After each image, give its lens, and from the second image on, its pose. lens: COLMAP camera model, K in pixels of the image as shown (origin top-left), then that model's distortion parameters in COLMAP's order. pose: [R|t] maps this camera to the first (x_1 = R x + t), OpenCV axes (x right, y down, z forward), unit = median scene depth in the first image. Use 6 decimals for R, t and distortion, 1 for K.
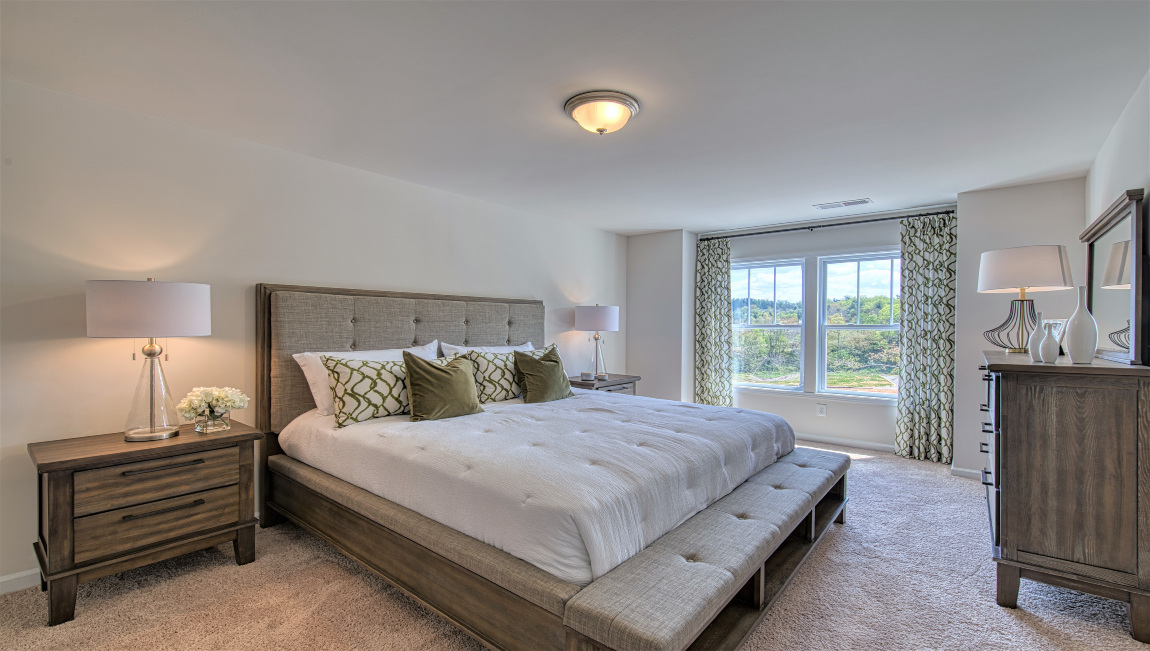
lens RADIAL K [[488.3, 0, 575.0], [0, 488.3, 325.5], [0, 0, 1]] dist [-0.000720, -0.000071]
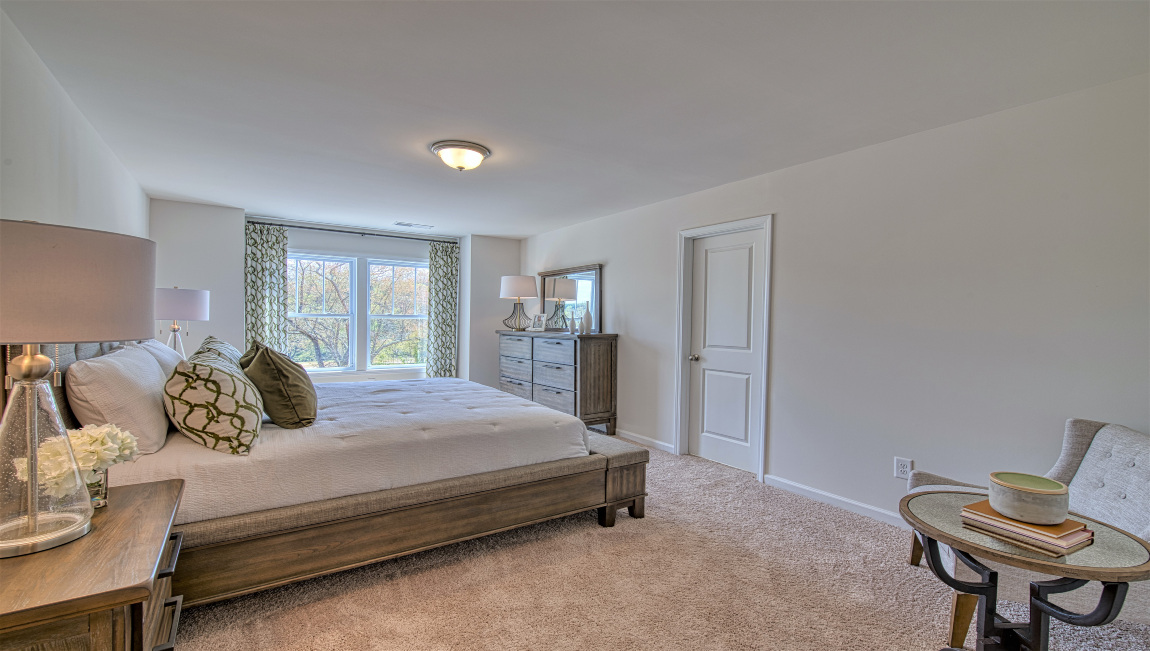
lens RADIAL K [[488.3, 0, 575.0], [0, 488.3, 325.5], [0, 0, 1]] dist [-0.000720, -0.000071]
pose [[0.292953, -0.014705, 0.956014, -0.792949], [-0.012259, 0.999742, 0.019134, -0.004925], [-0.956048, -0.017326, 0.292698, 0.222561]]
